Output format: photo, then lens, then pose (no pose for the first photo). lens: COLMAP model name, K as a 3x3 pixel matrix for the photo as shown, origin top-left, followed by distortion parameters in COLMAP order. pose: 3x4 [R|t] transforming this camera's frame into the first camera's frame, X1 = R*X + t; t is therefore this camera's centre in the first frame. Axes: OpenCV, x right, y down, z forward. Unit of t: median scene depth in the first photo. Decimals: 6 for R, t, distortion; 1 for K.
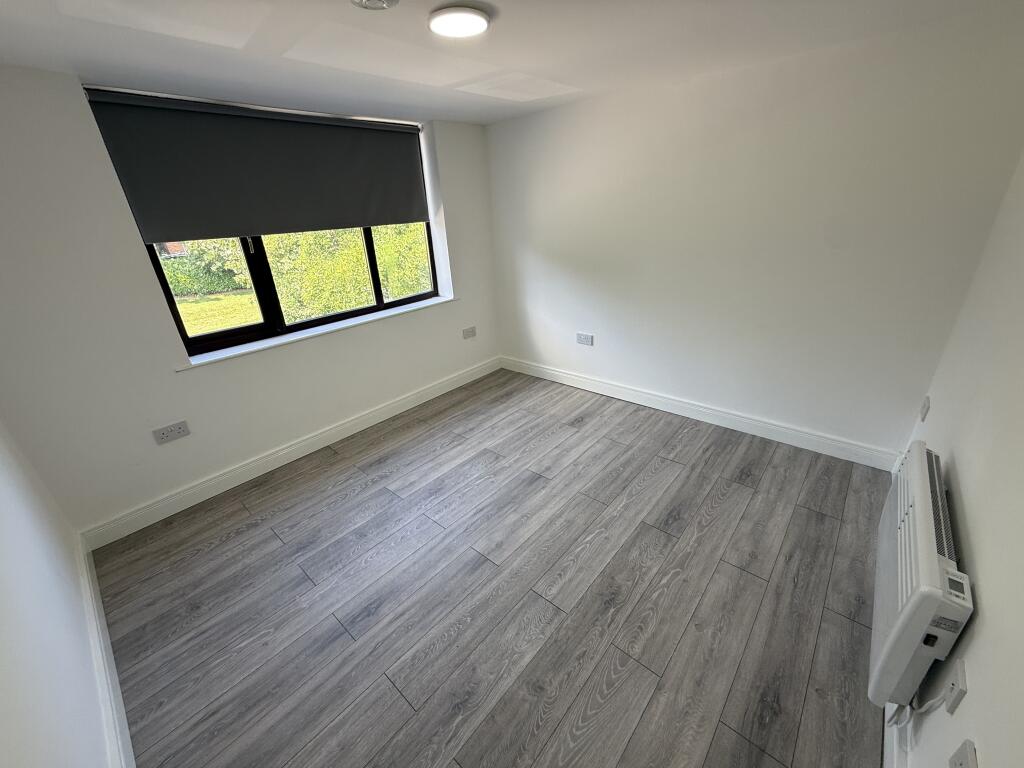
lens RADIAL K [[406.7, 0, 510.9], [0, 406.7, 383.4], [0, 0, 1]] dist [-0.000856, 0.000051]
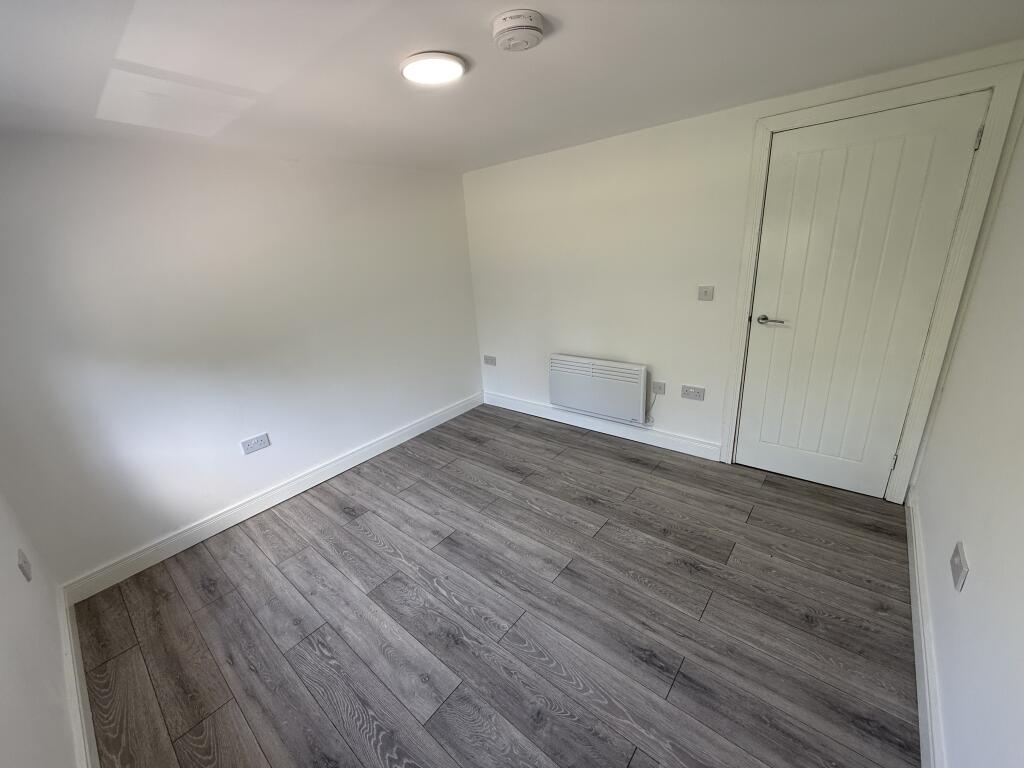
lens RADIAL K [[414.7, 0, 519.5], [0, 414.7, 381.7], [0, 0, 1]] dist [0.001017, 0.000011]
pose [[-0.026519, -0.269046, 0.962762, -0.706491], [0.475772, 0.843629, 0.248859, -0.213477], [-0.879169, 0.464654, 0.105632, 0.580488]]
